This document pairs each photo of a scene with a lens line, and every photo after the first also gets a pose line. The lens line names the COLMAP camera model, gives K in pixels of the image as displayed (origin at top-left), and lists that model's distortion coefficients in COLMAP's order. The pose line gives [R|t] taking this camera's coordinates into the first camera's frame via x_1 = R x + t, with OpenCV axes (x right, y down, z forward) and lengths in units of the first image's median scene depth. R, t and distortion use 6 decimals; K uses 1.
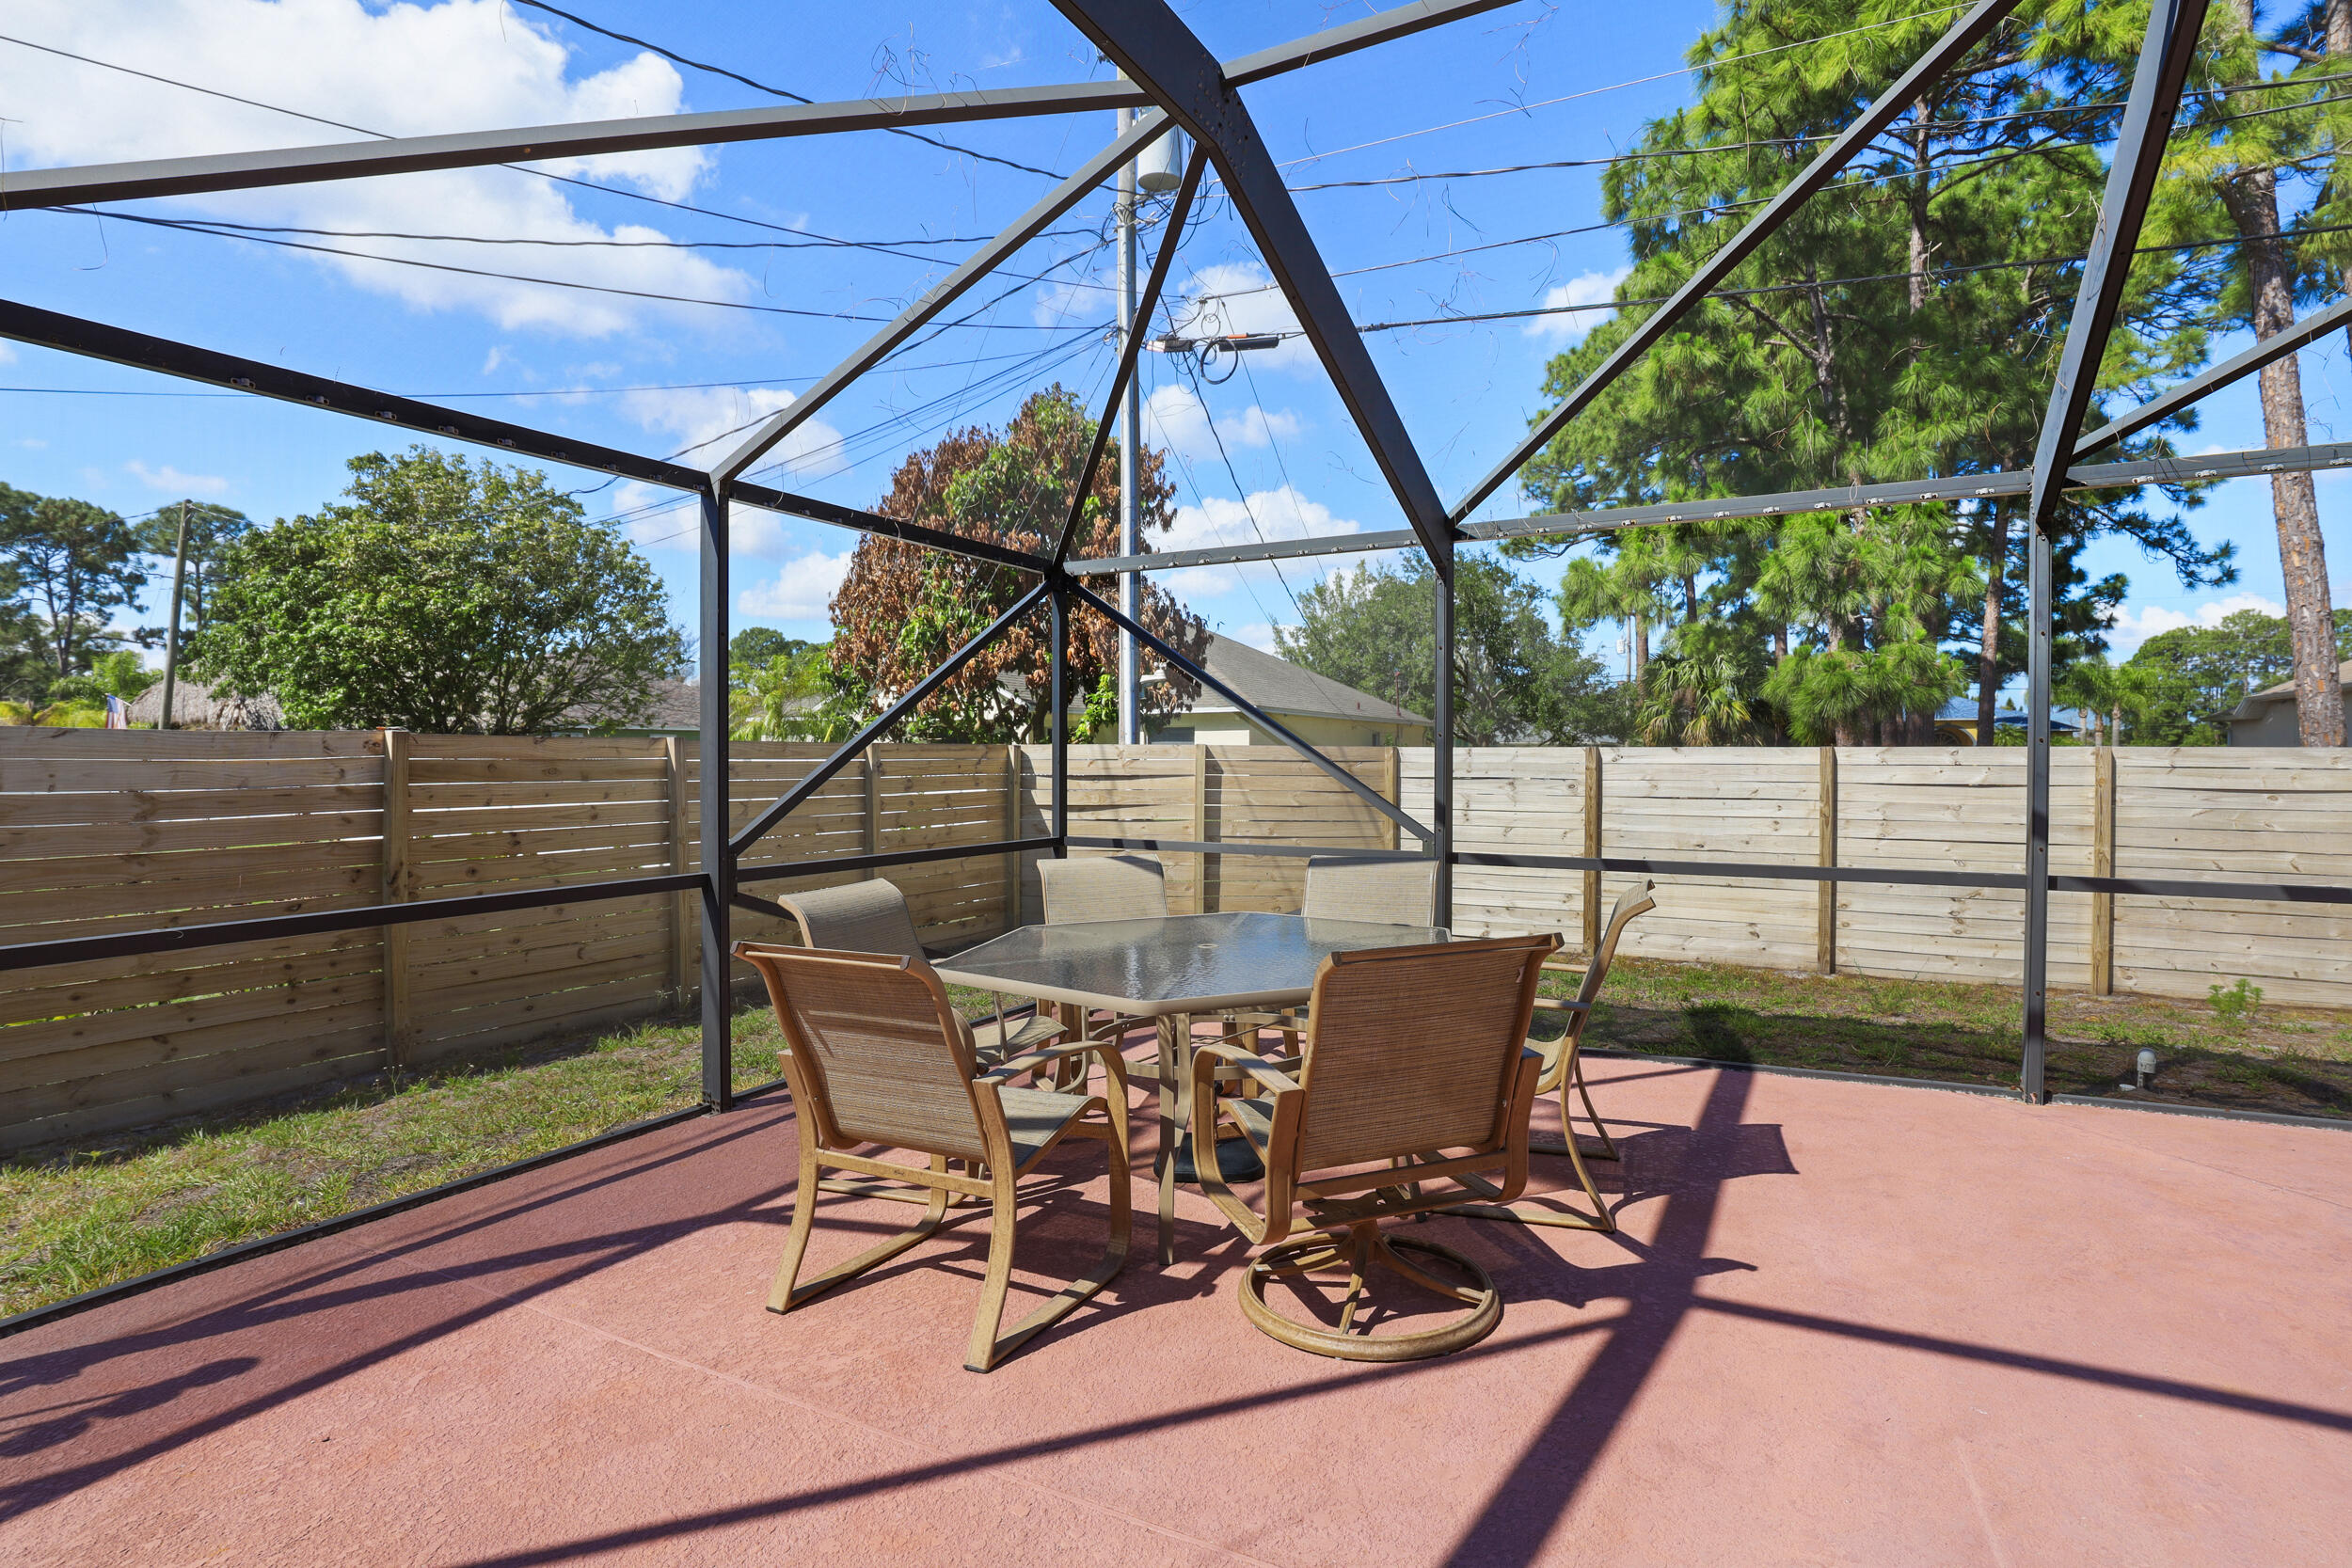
lens RADIAL K [[1138.6, 0, 1214.9], [0, 1138.6, 767.1], [0, 0, 1]] dist [-0.018855, -0.000162]
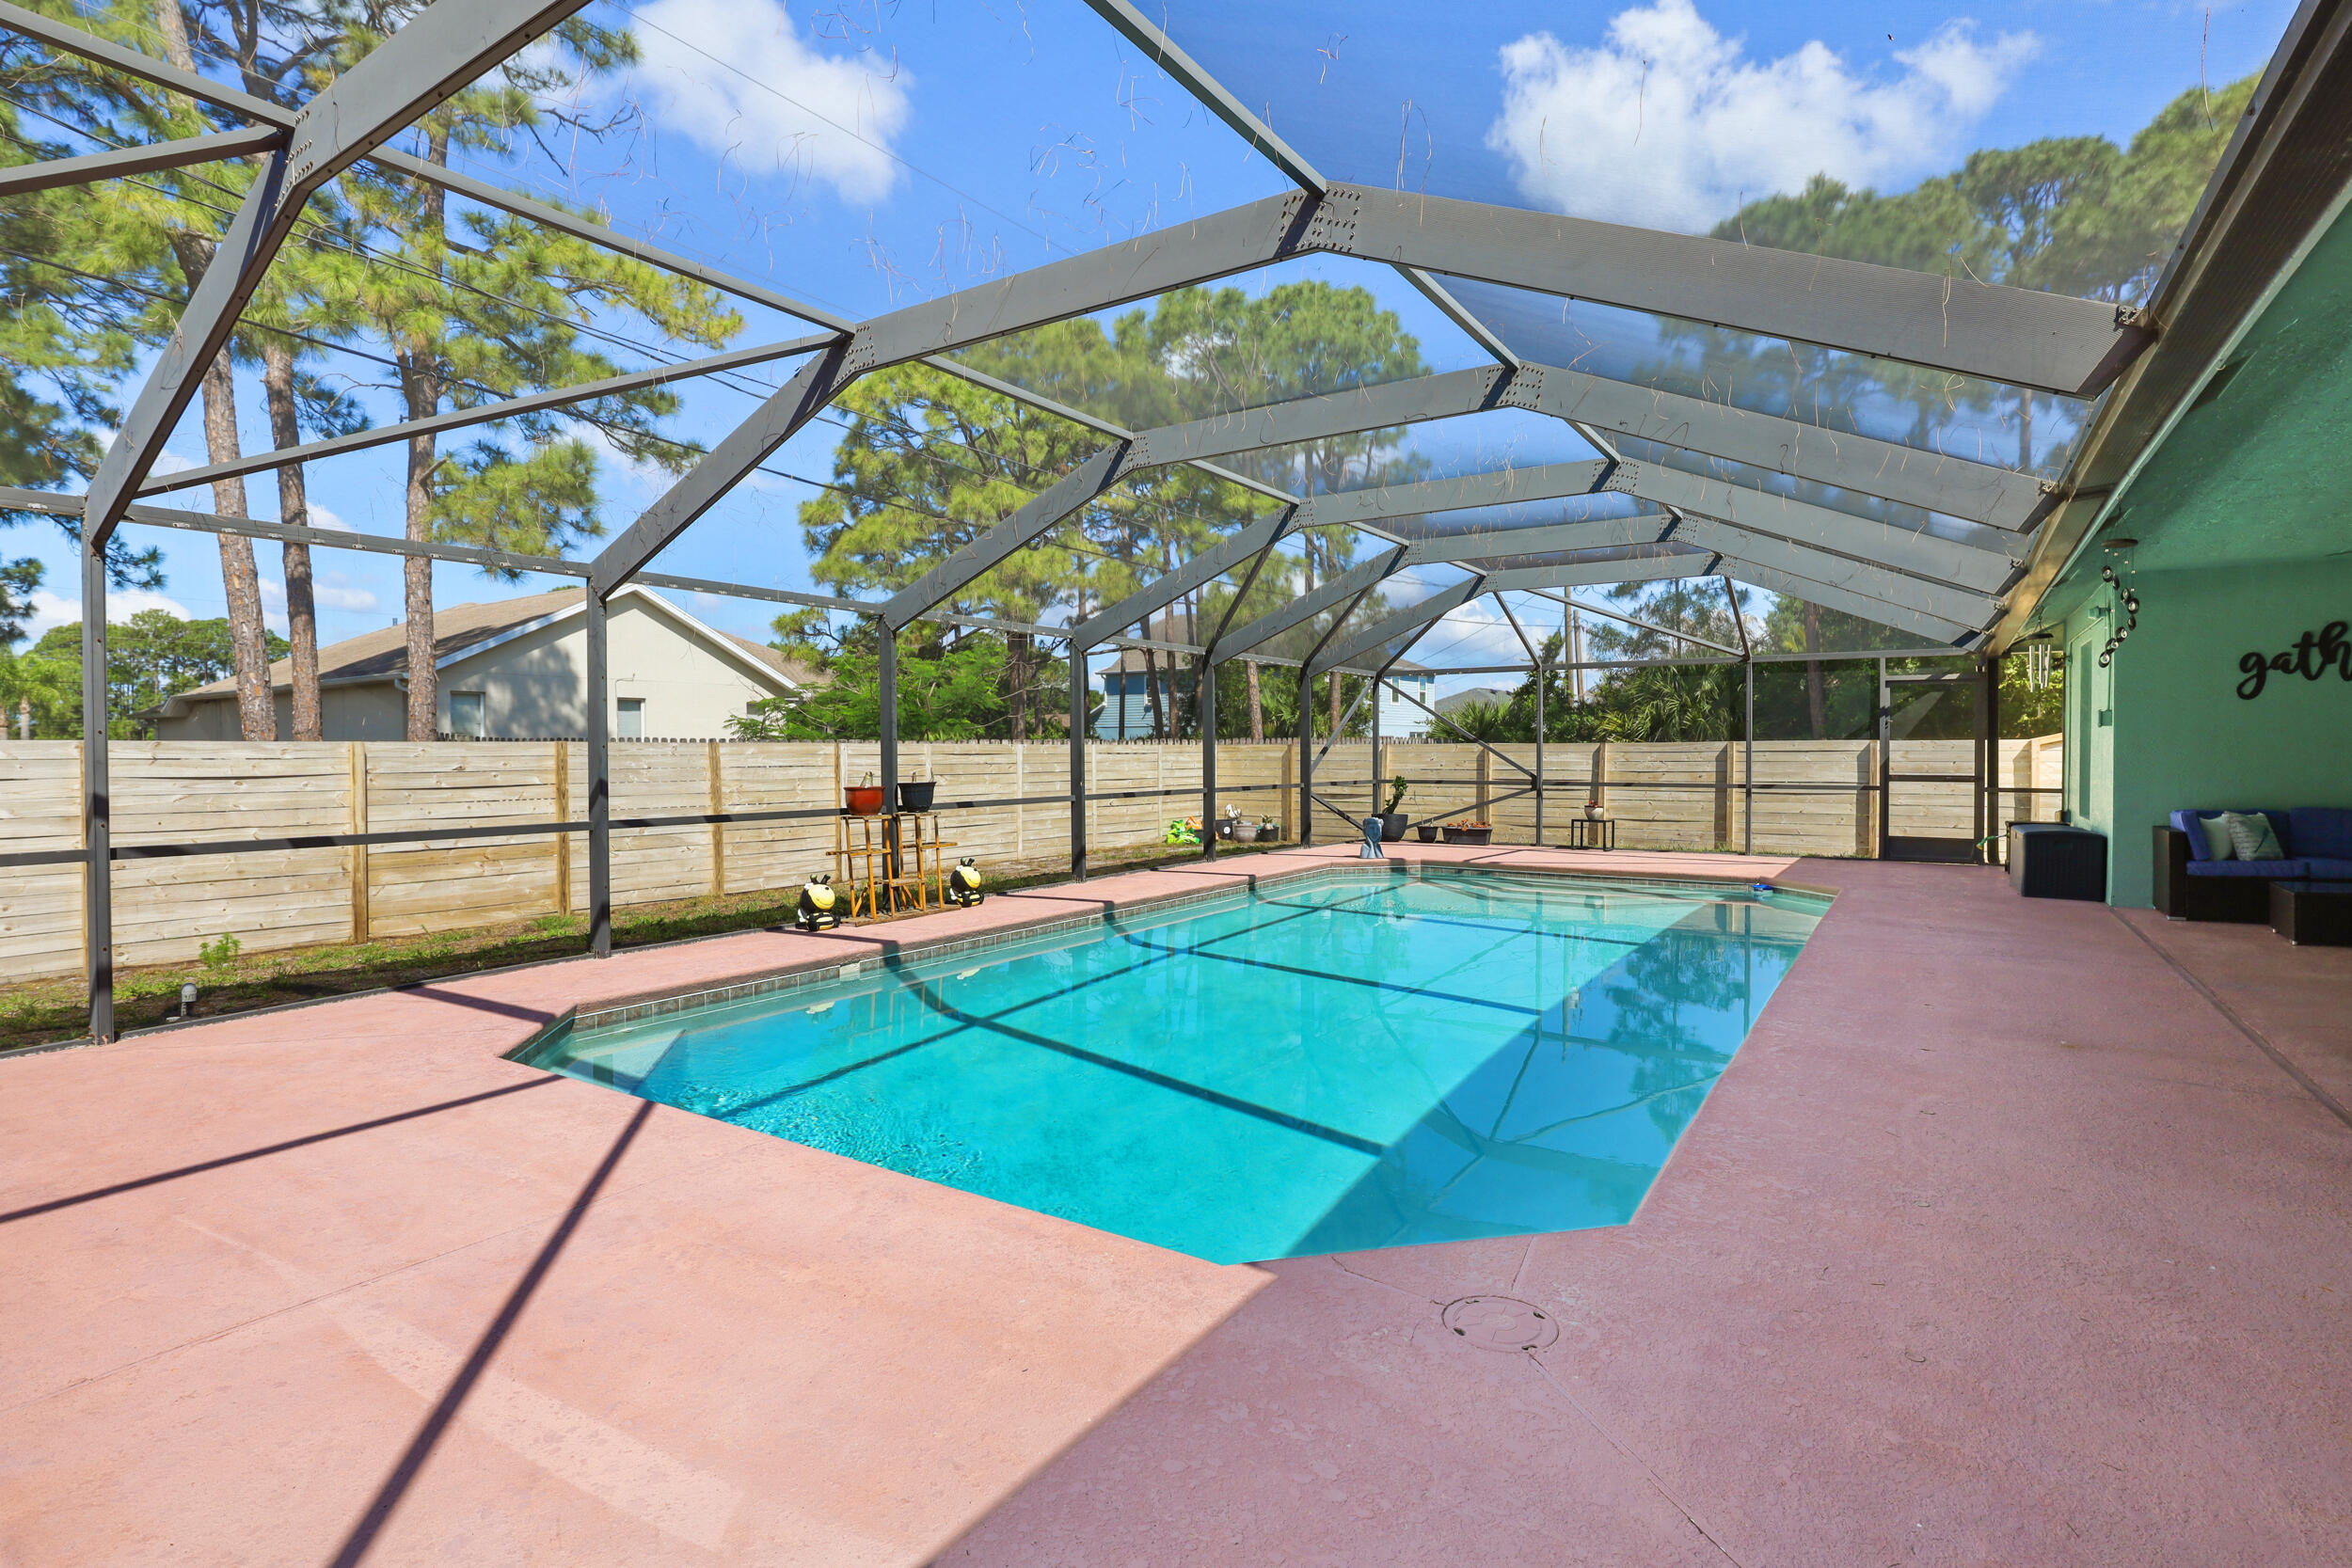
lens RADIAL K [[1138.6, 0, 1165.1], [0, 1138.6, 769.9], [0, 0, 1]] dist [-0.018855, -0.000162]
pose [[0.092809, -0.020943, 0.995464, -0.057267], [0.016221, 0.999678, 0.019520, 0.001919], [-0.995552, 0.014336, 0.093119, -0.036710]]
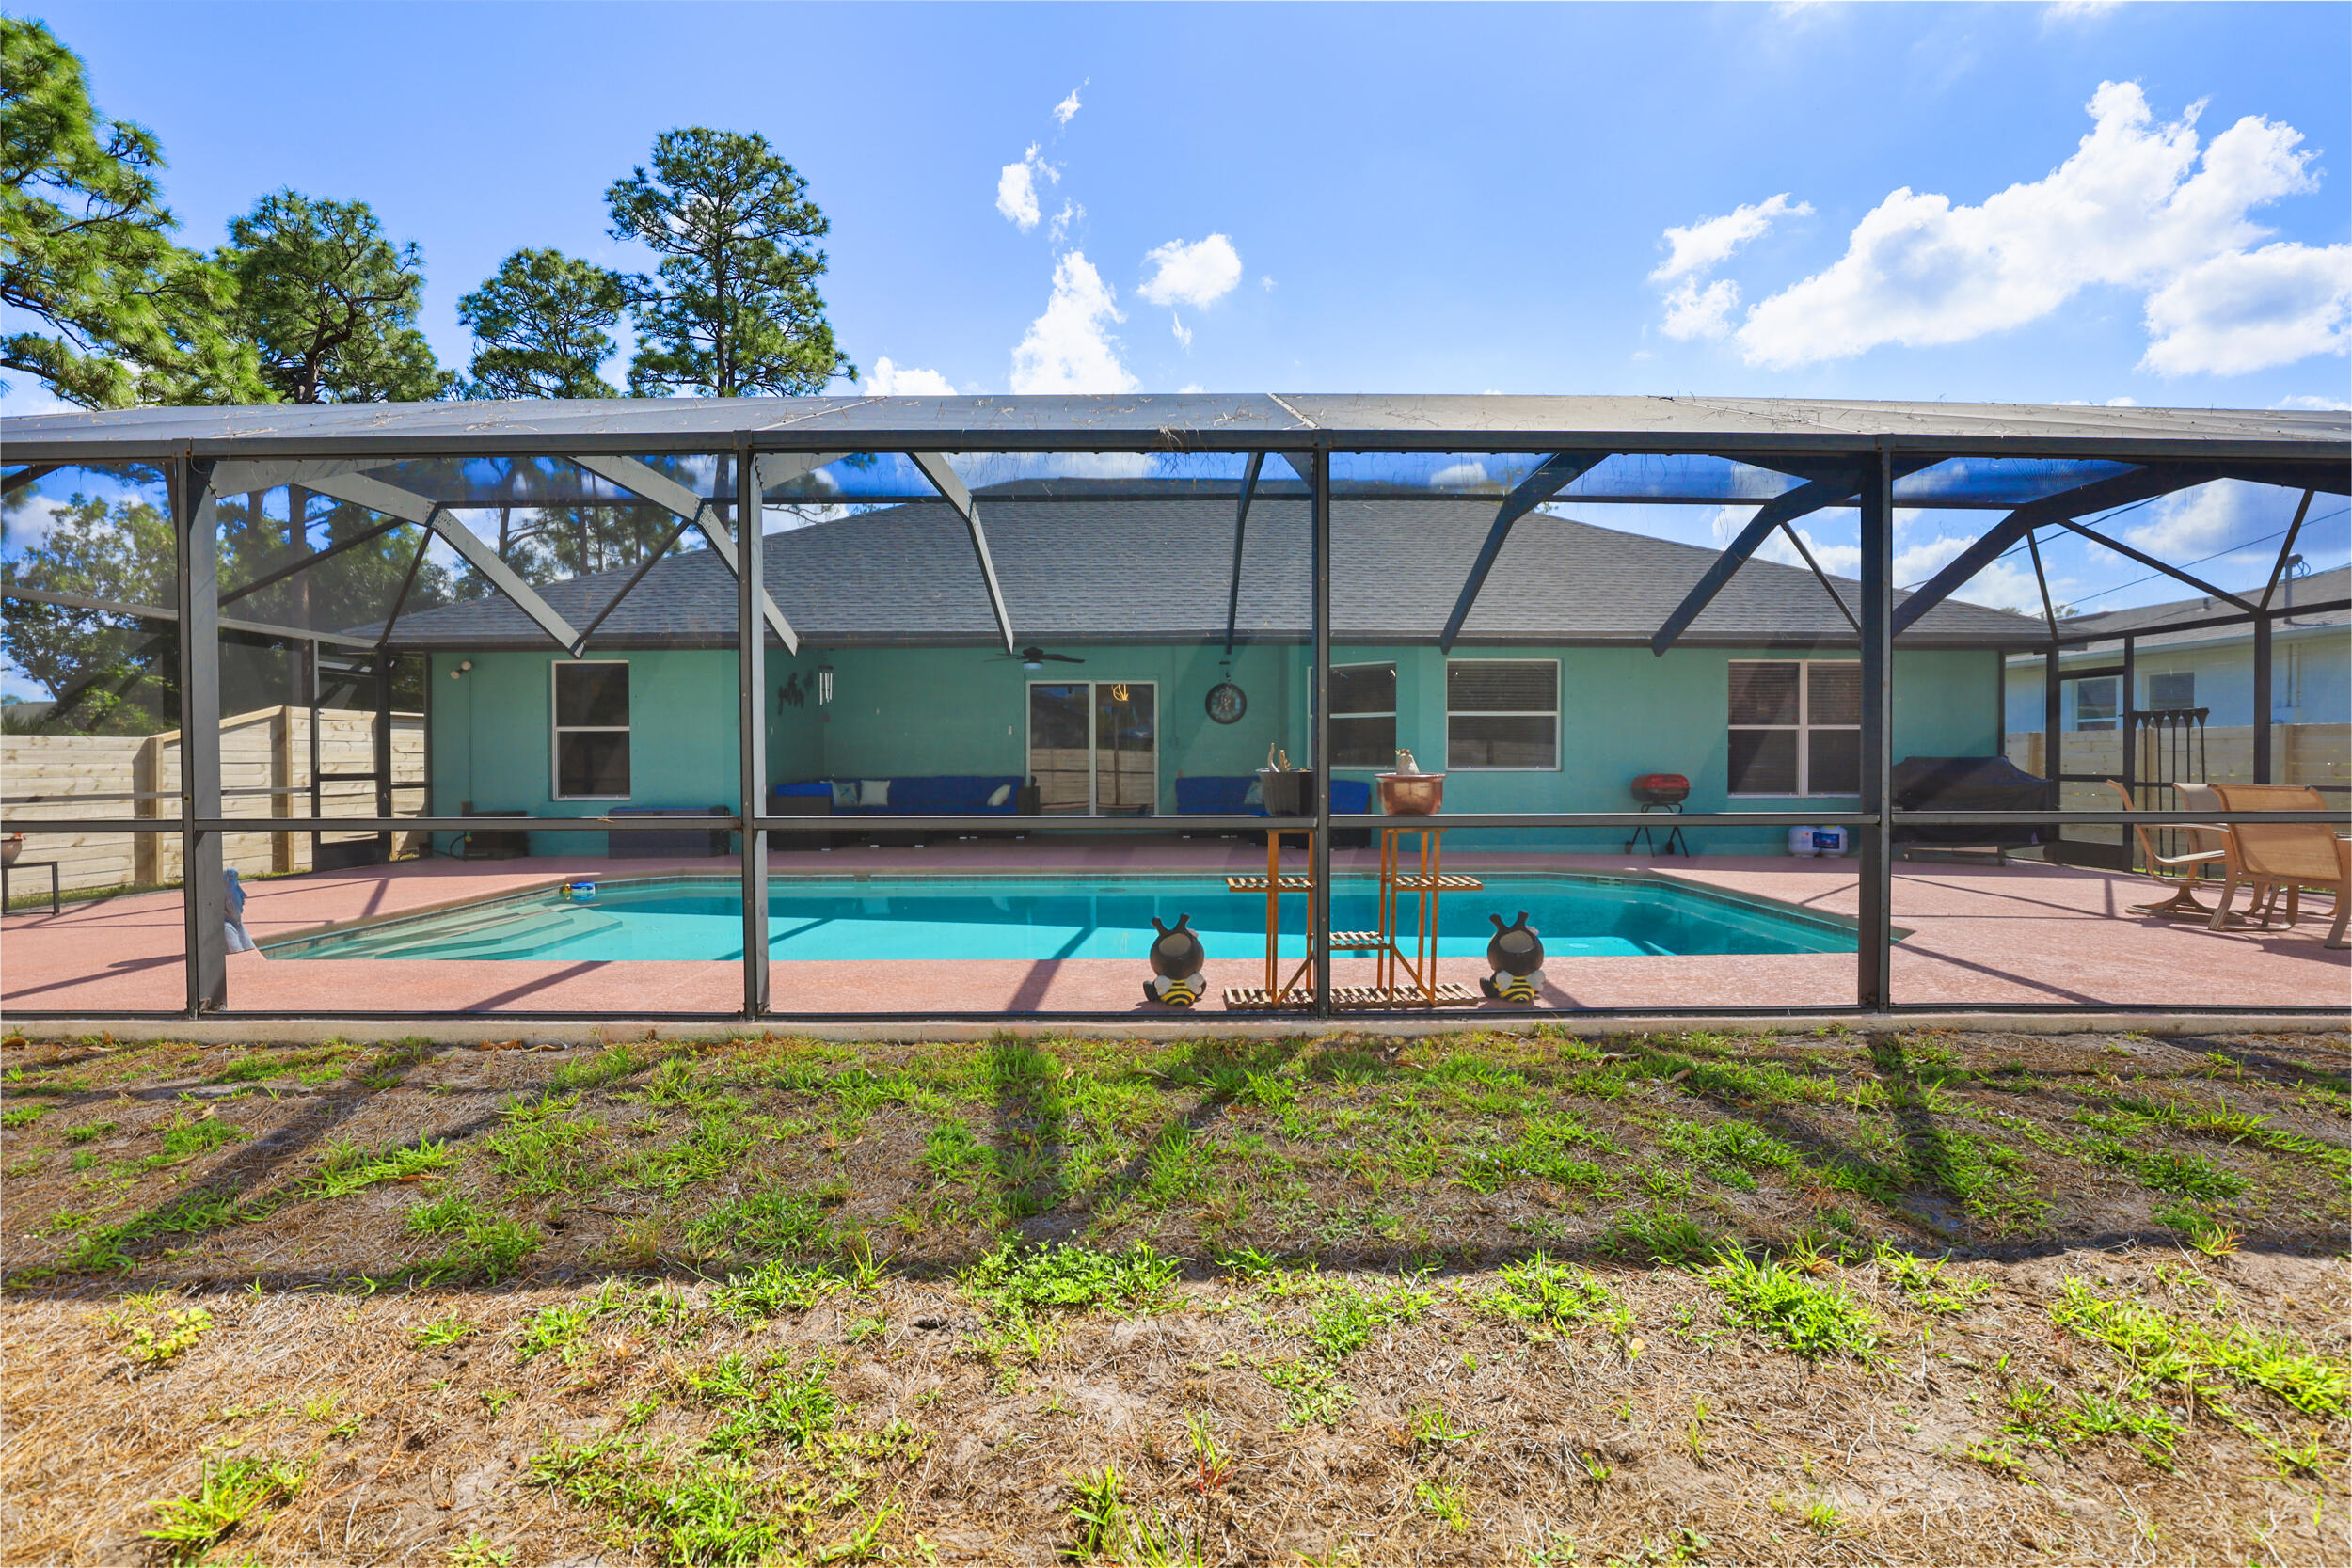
lens RADIAL K [[1079.5, 0, 1175.5], [0, 1079.5, 778.7], [0, 0, 1]] dist [-0.031803, 0.004994]
pose [[-0.875343, 0.009416, -0.483411, 0.399253], [-0.005486, 0.999553, 0.029404, 0.007336], [0.483472, 0.028391, -0.874900, 0.229126]]
